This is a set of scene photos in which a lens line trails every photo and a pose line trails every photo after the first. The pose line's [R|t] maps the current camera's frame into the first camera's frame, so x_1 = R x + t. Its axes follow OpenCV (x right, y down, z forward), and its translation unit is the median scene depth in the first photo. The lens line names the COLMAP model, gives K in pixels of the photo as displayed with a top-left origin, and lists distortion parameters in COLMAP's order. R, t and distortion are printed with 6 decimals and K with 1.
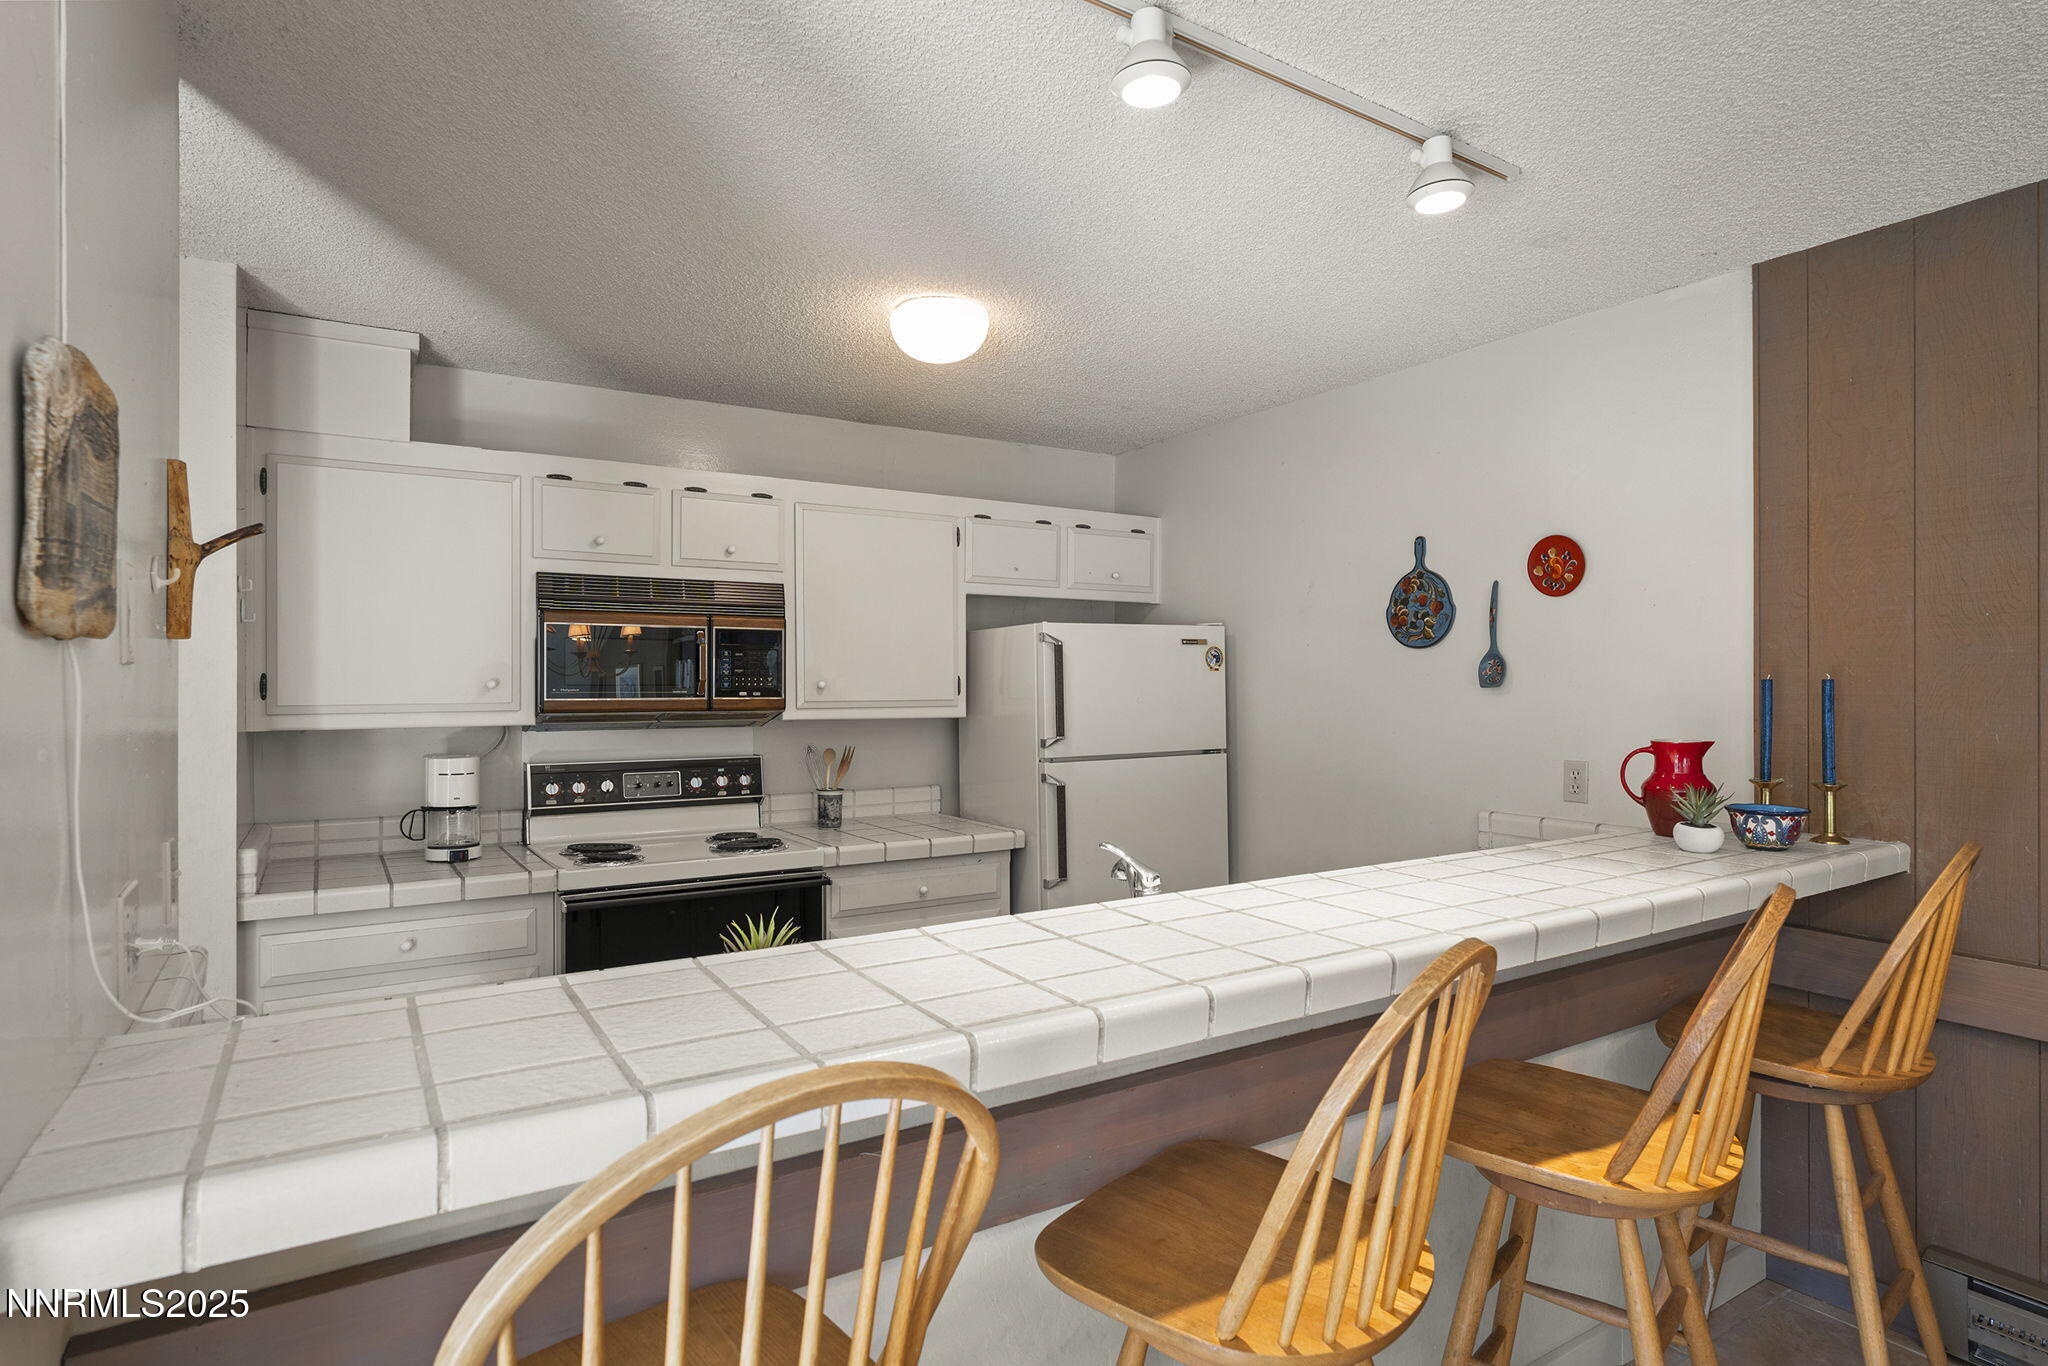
lens RADIAL K [[1106.5, 0, 1028.5], [0, 1106.5, 682.6], [0, 0, 1]] dist [-0.002043, -0.000334]
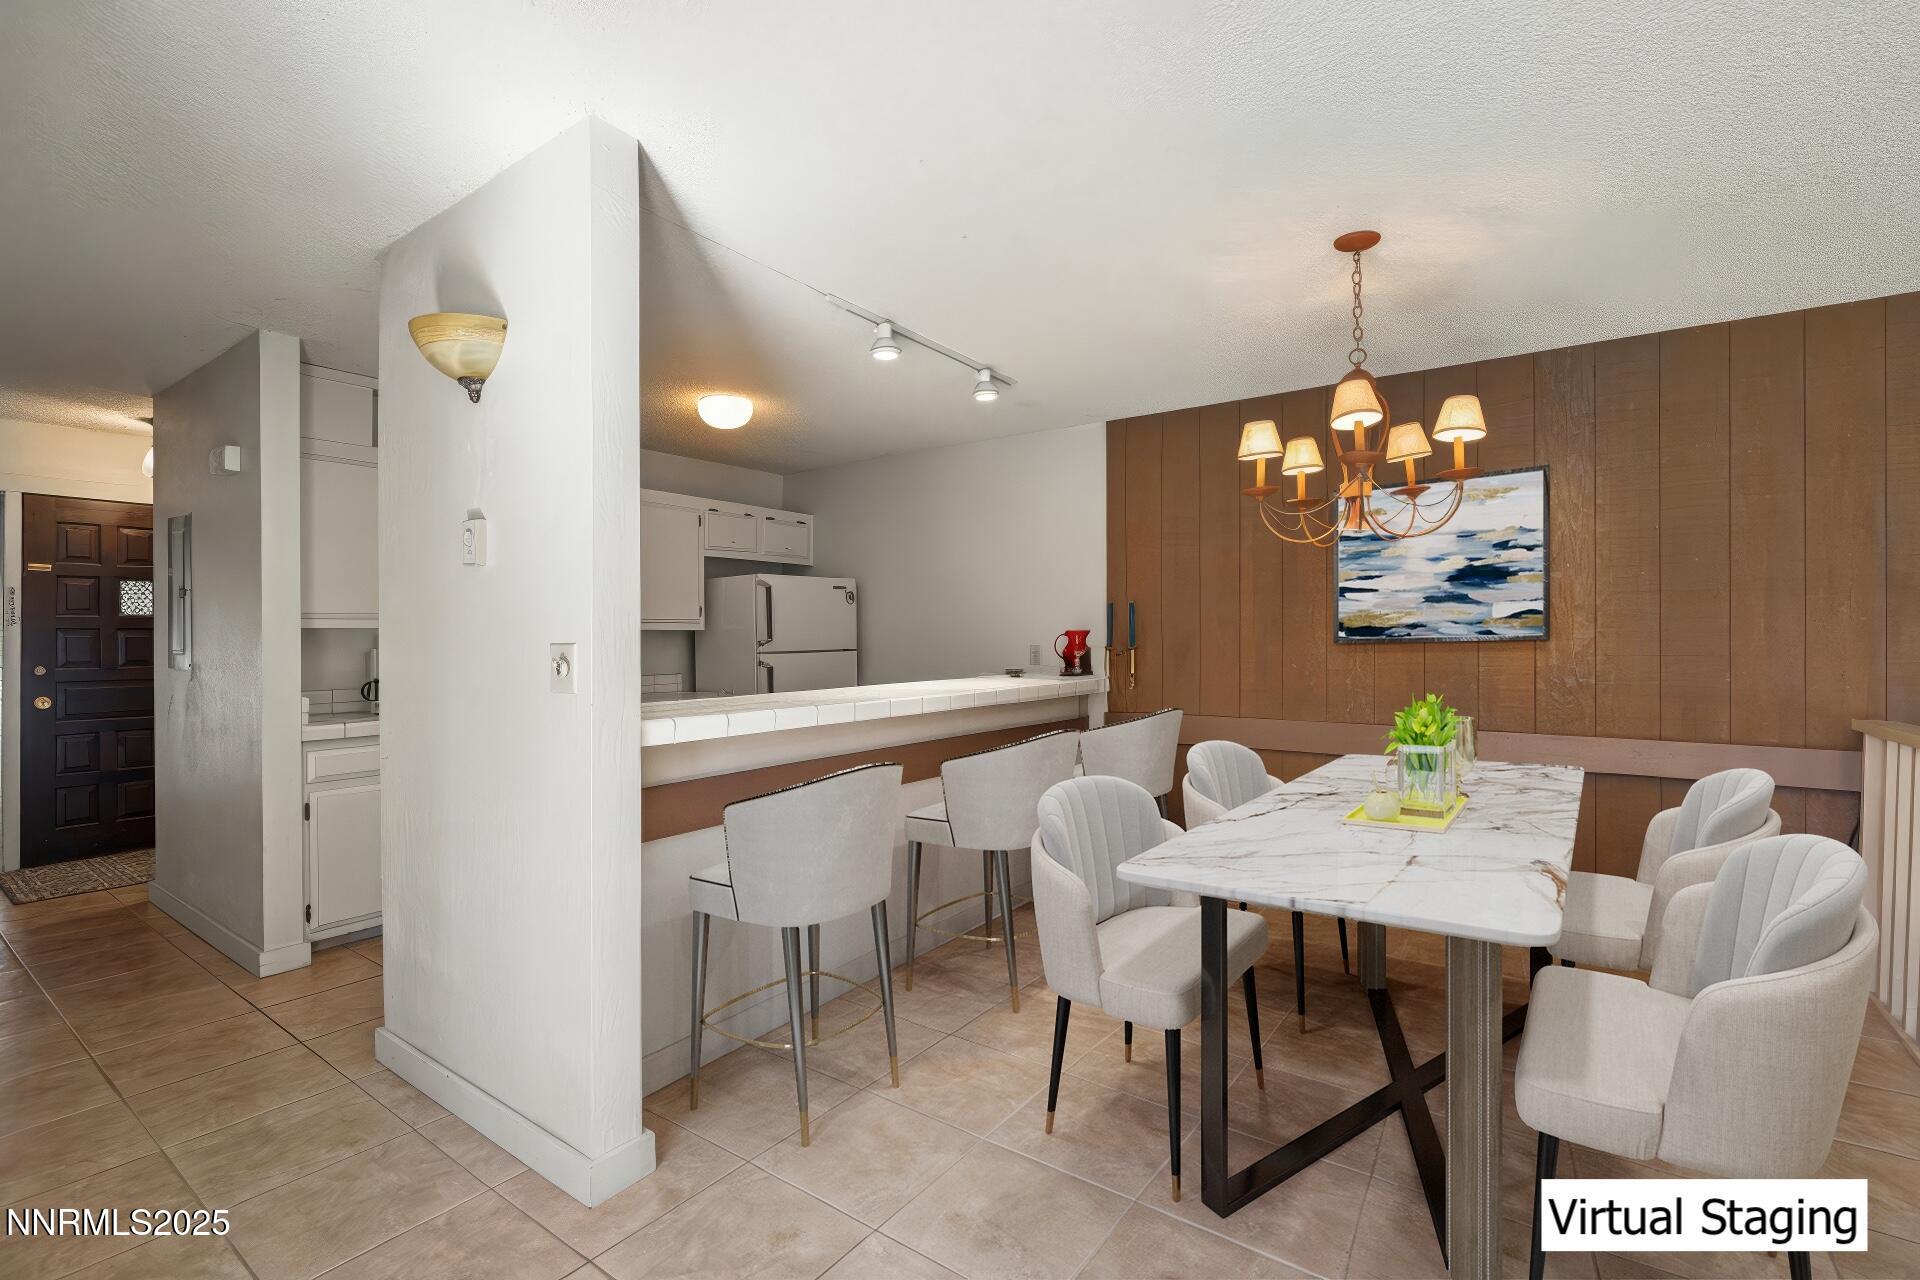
lens RADIAL K [[878.4, 0, 951.1], [0, 878.4, 642.4], [0, 0, 1]] dist [-0.003908, -0.000352]
pose [[0.932450, -0.004037, 0.361277, -0.203799], [0.001893, 0.999978, 0.006287, 0.045269], [-0.361295, -0.005179, 0.932437, -0.394015]]
